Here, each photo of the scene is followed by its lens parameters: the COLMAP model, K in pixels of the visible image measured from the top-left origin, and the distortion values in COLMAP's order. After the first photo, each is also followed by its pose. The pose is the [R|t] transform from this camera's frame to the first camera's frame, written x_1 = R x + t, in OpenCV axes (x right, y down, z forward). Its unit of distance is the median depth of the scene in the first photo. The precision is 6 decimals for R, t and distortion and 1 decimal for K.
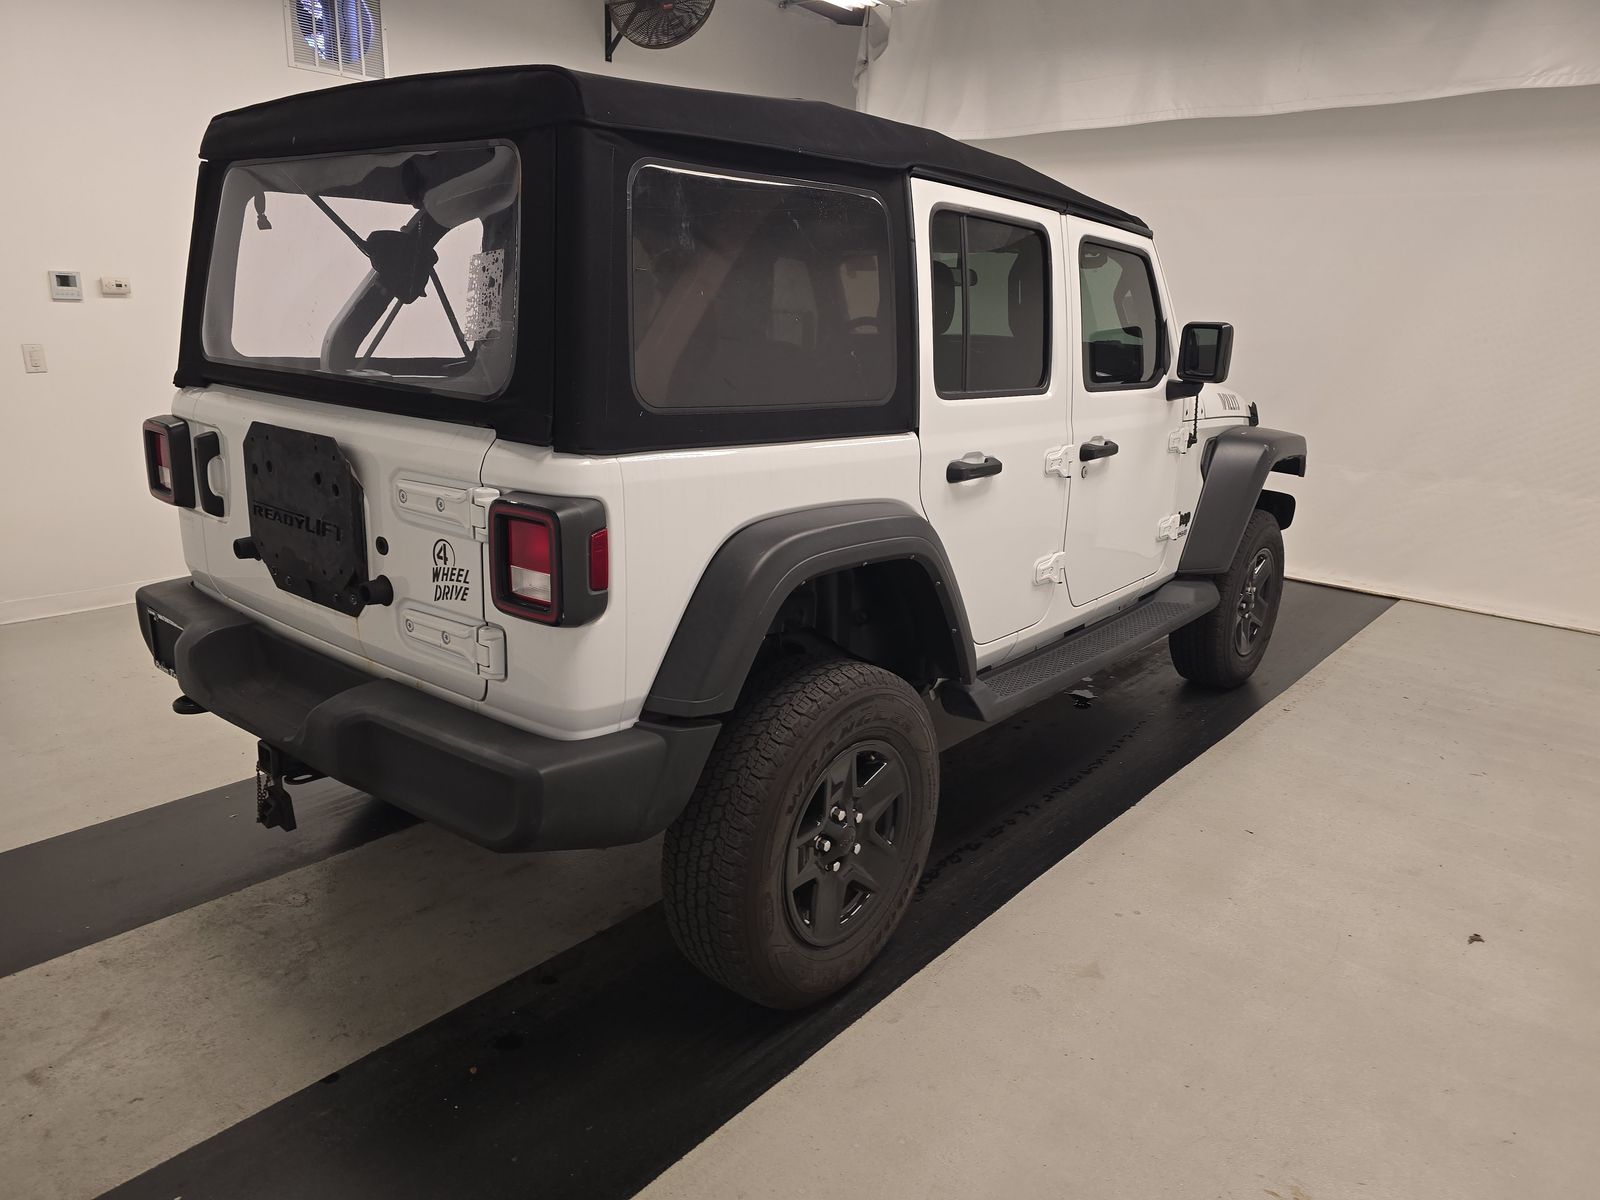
lens RADIAL K [[1073.8, 0, 800.0], [0, 1073.8, 600.0], [0, 0, 1]] dist [0.029144, -0.001422]
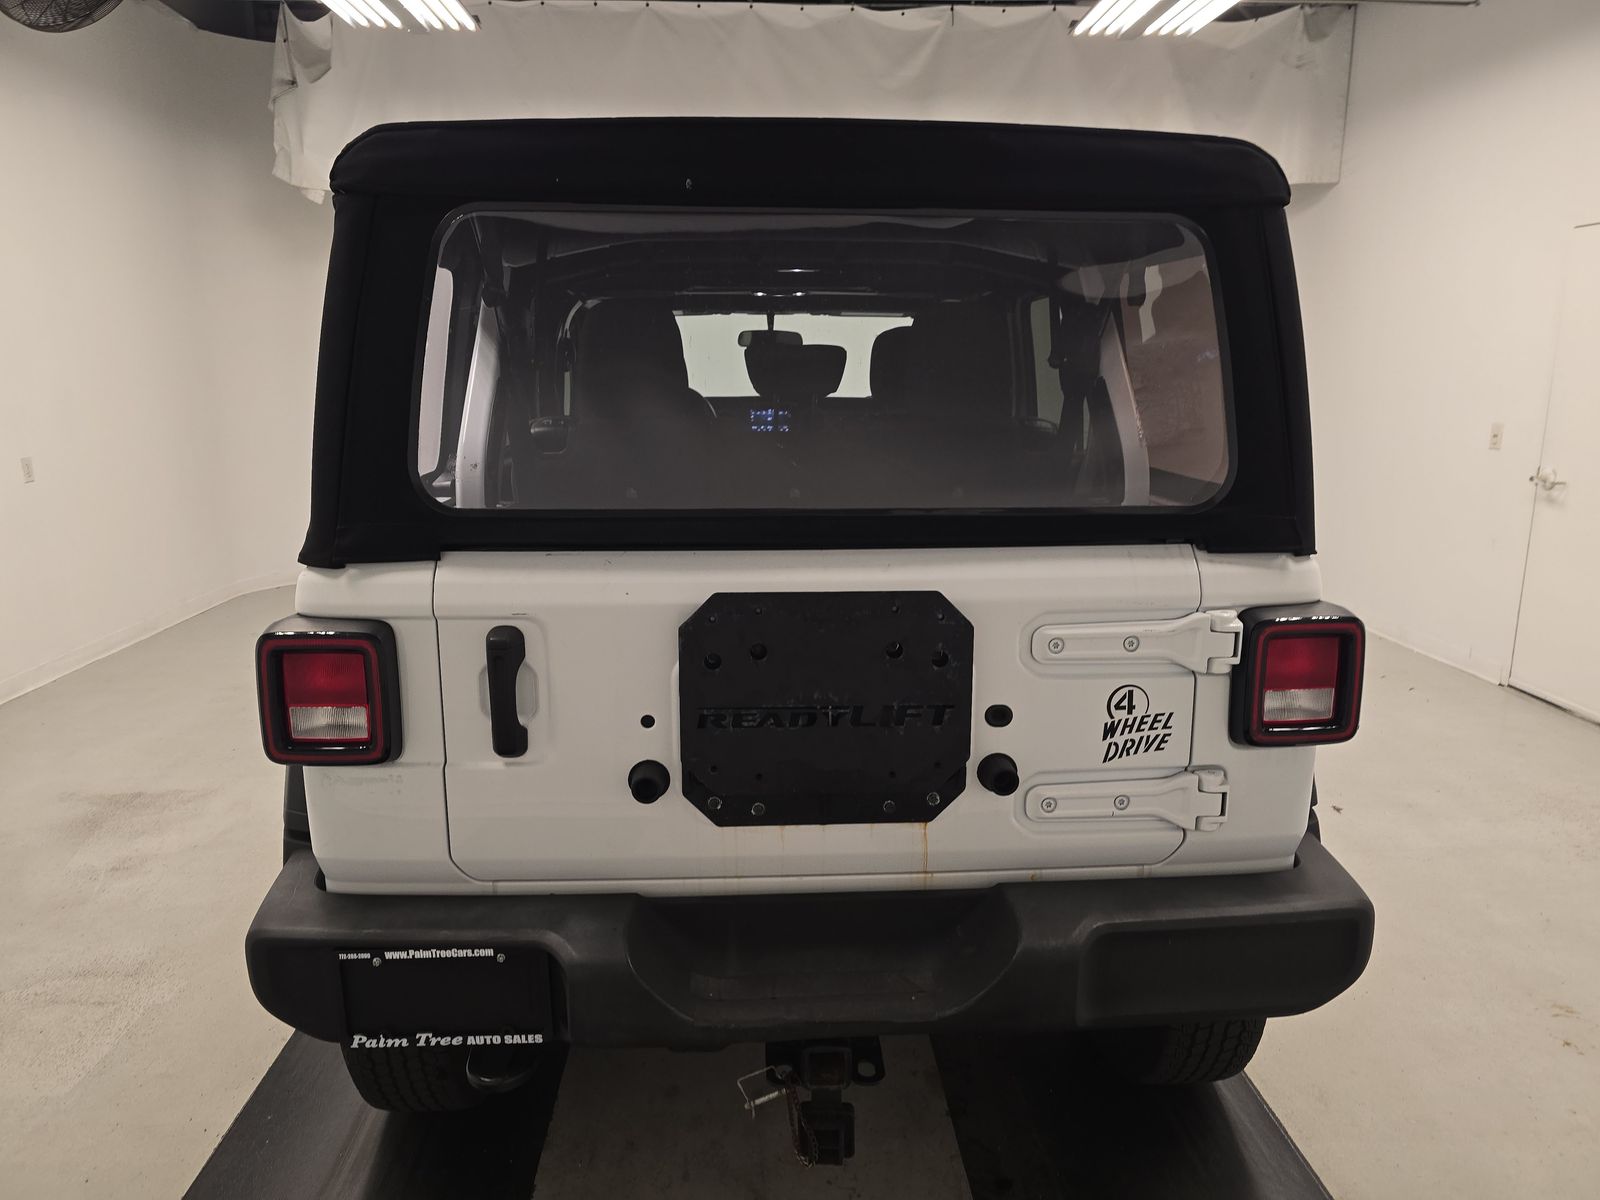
lens RADIAL K [[1065.3, 0, 800.0], [0, 1065.3, 600.0], [0, 0, 1]] dist [0.024257, -0.004180]
pose [[0.734097, -0.177258, 0.655501, -1.017176], [0.199732, 0.978990, 0.041055, -0.199053], [-0.649006, 0.100786, 0.754078, 0.530140]]
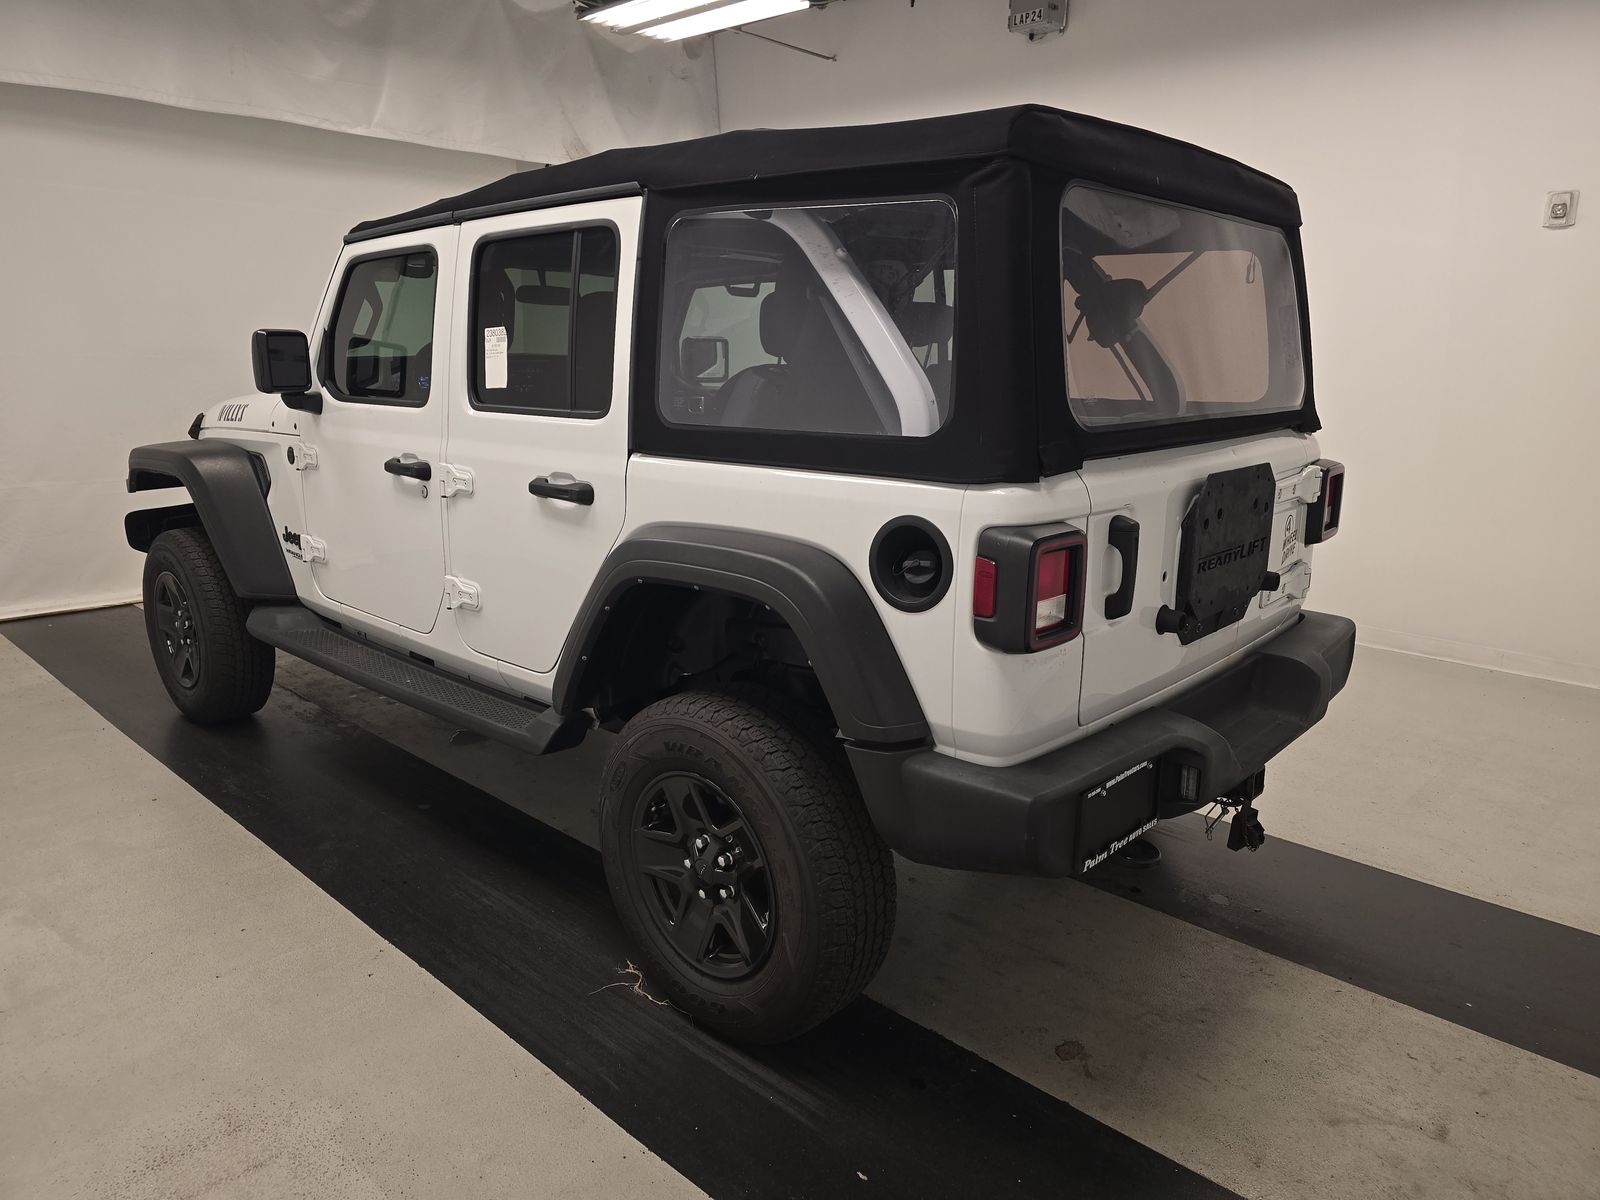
lens RADIAL K [[1064.5, 0, 797.3], [0, 1064.5, 581.2], [0, 0, 1]] dist [0.021690, -0.000235]
pose [[0.058970, -0.252175, 0.965883, -1.654478], [0.254110, 0.939486, 0.229769, -0.433938], [-0.965376, 0.231891, 0.119482, 1.417347]]
